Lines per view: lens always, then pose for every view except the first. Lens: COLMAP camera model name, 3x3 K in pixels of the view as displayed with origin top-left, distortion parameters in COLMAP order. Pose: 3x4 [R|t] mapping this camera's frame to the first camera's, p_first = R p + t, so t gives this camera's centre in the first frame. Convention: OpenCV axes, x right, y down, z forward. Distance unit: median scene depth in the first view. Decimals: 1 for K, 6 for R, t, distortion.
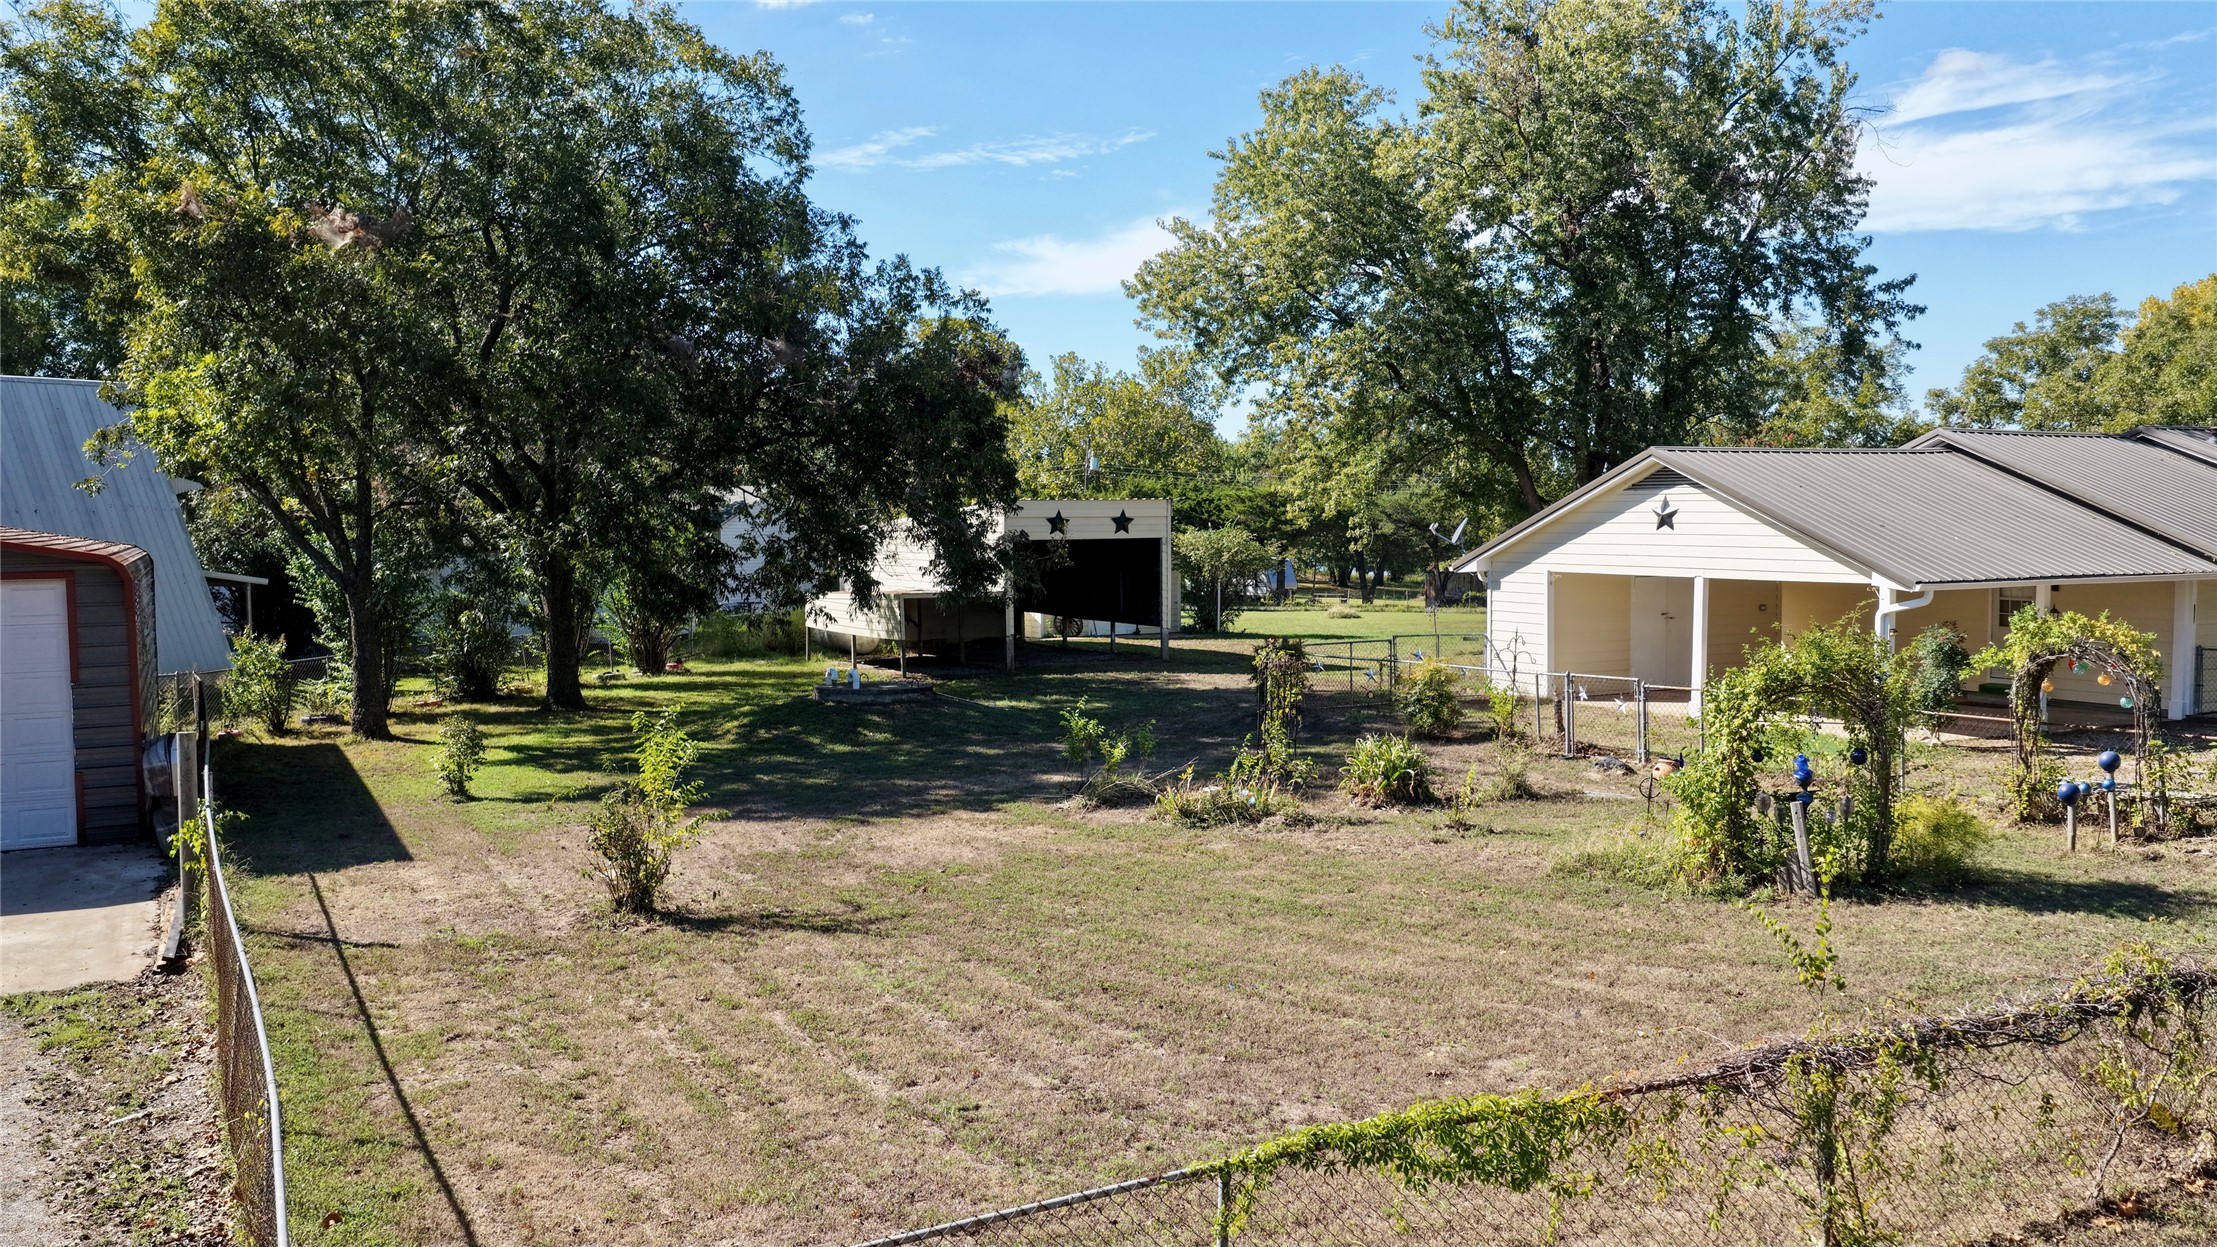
lens RADIAL K [[1840.3, 0, 1108.5], [0, 1840.3, 623.5], [0, 0, 1]] dist [-0.016150, 0.040354]
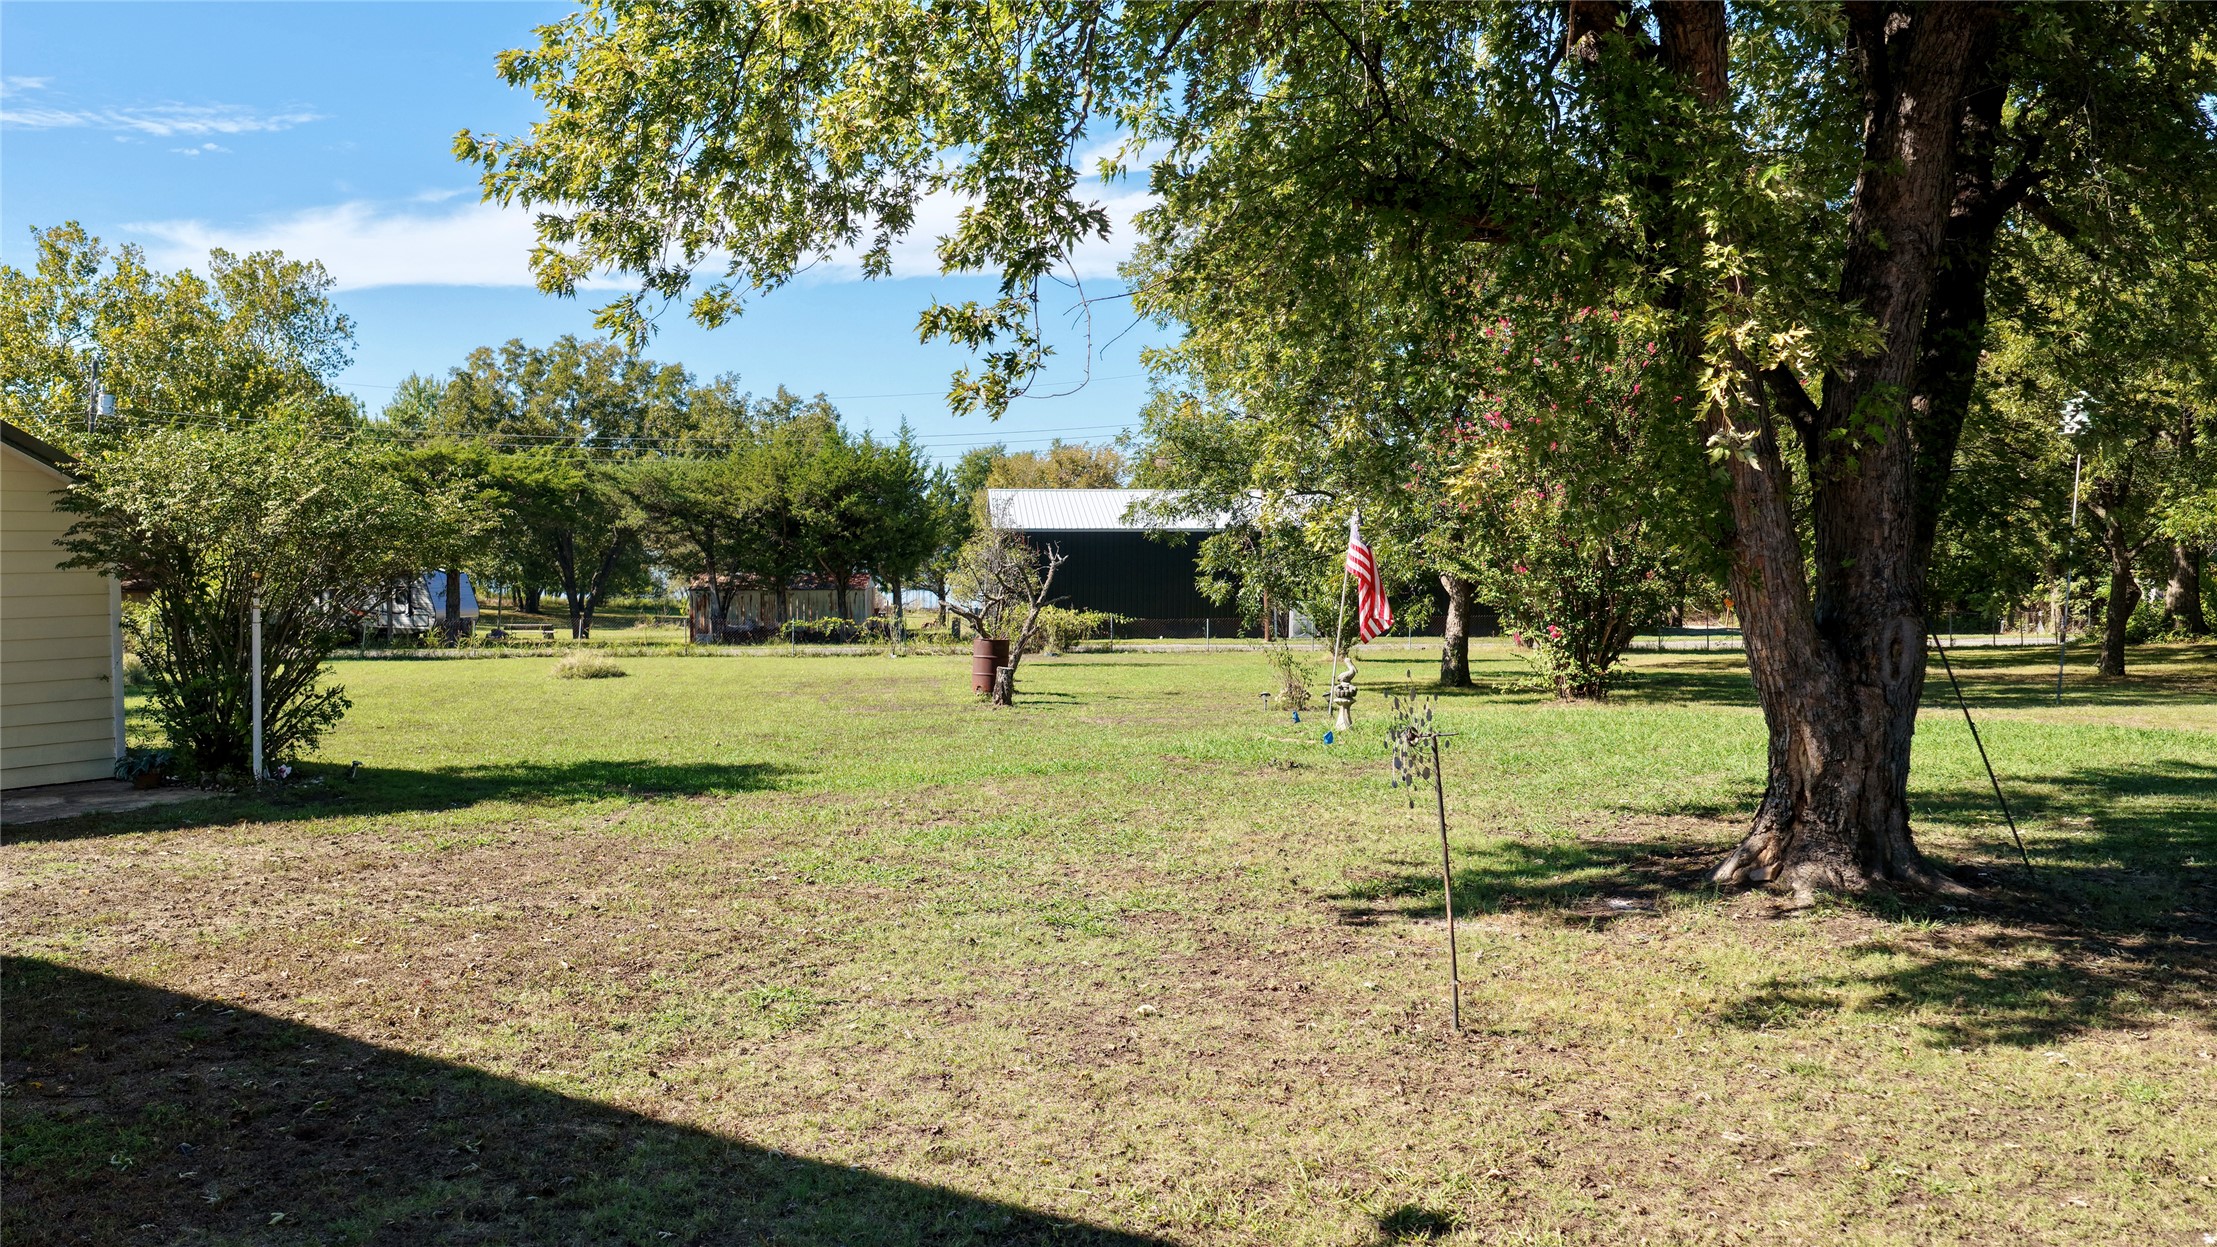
lens RADIAL K [[1840.3, 0, 1108.5], [0, 1840.3, 623.5], [0, 0, 1]] dist [-0.016150, 0.040354]
pose [[0.903984, -0.015024, 0.427301, 0.031587], [0.020407, 0.999760, -0.008020, -0.008216], [-0.427078, 0.015970, 0.904074, 0.374675]]
